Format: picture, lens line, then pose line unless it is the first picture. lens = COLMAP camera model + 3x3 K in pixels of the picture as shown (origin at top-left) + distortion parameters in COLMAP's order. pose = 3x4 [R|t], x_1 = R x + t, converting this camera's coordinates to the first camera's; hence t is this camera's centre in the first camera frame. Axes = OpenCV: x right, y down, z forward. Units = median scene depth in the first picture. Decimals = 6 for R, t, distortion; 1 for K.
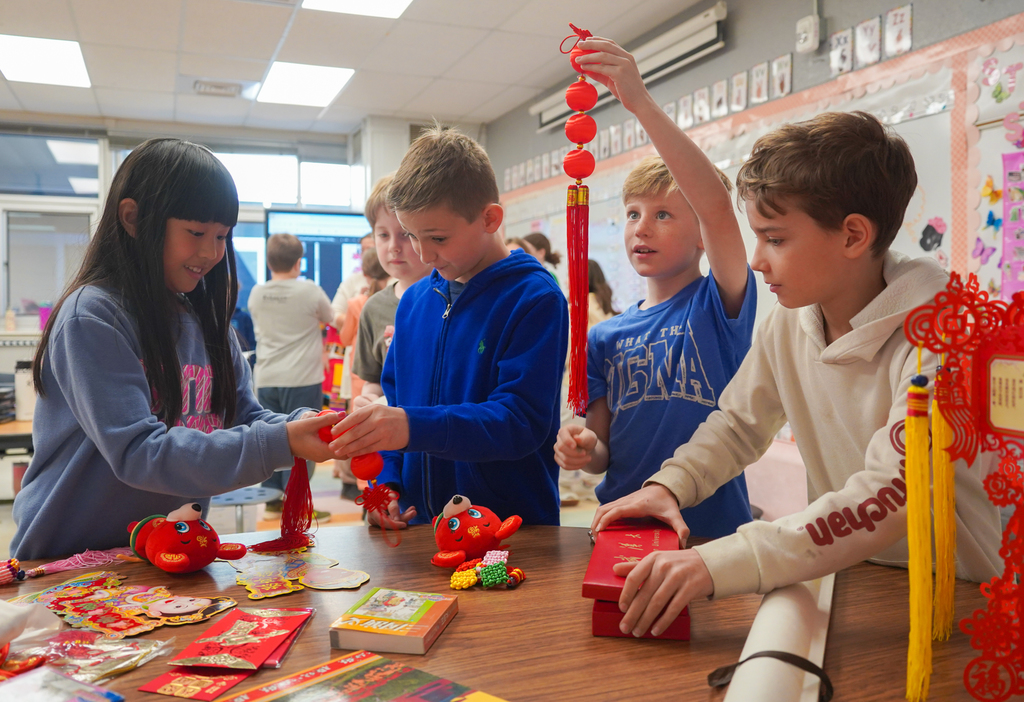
lens RADIAL K [[936.8, 0, 516.2], [0, 936.8, 345.4], [0, 0, 1]] dist [-0.096786, -0.006330]
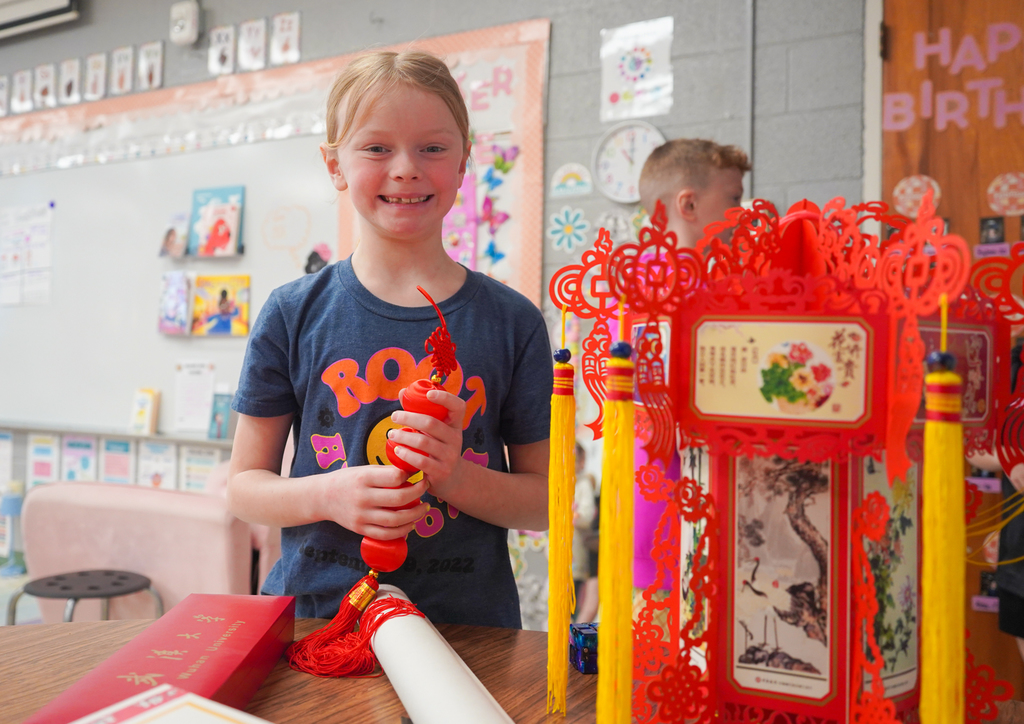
lens RADIAL K [[959.2, 0, 503.6], [0, 959.2, 362.5], [0, 0, 1]] dist [0.003879, 0.000000]
pose [[0.773319, 0.013219, 0.633879, -0.022739], [0.009194, 0.999444, -0.032059, 0.016606], [-0.633950, 0.030620, 0.772768, 0.114993]]
